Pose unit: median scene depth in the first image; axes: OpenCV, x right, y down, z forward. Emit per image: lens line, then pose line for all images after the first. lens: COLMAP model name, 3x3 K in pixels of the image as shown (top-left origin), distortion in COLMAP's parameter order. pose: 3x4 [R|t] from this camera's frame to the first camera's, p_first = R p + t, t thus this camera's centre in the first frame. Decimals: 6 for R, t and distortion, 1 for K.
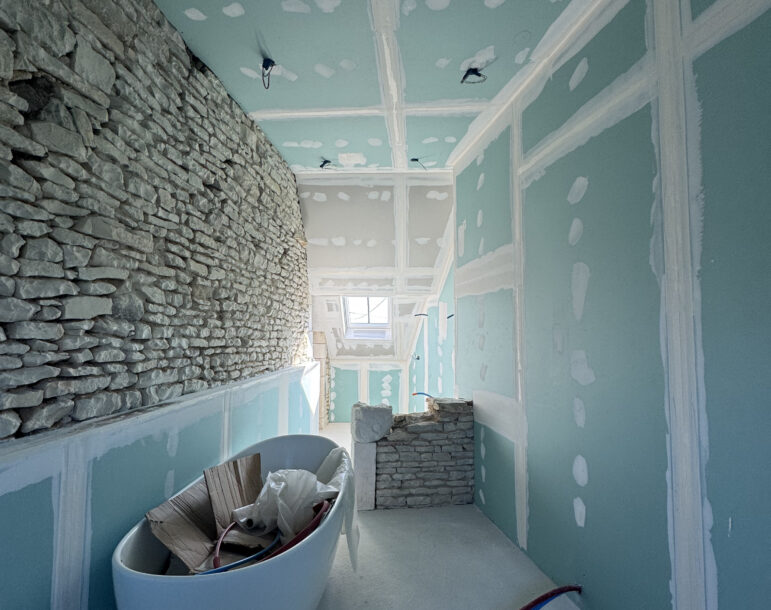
lens RADIAL K [[434.2, 0, 385.5], [0, 434.2, 305.0], [0, 0, 1]] dist [0.000183, 0.000003]
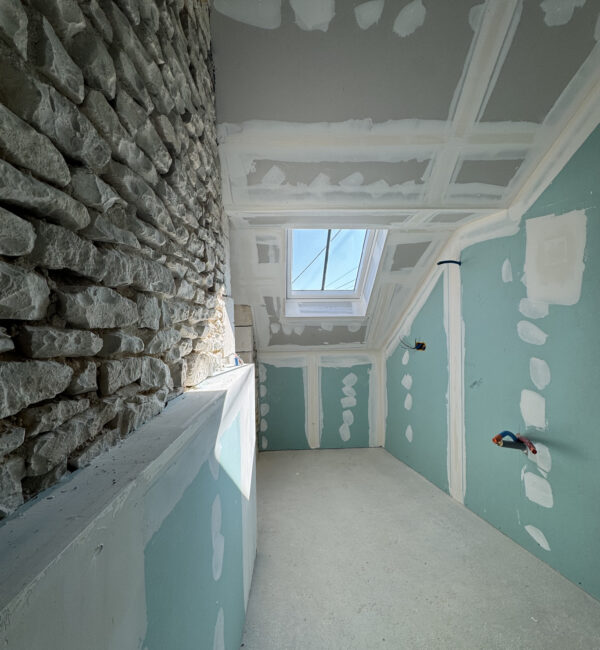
lens RADIAL K [[311.3, 0, 300.0], [0, 311.3, 325.0], [0, 0, 1]] dist [-0.002403, -0.000193]
pose [[0.995025, -0.024781, 0.096496, -0.114471], [0.017799, 0.997205, 0.072557, 0.059369], [-0.098024, -0.070478, 0.992685, 0.587352]]
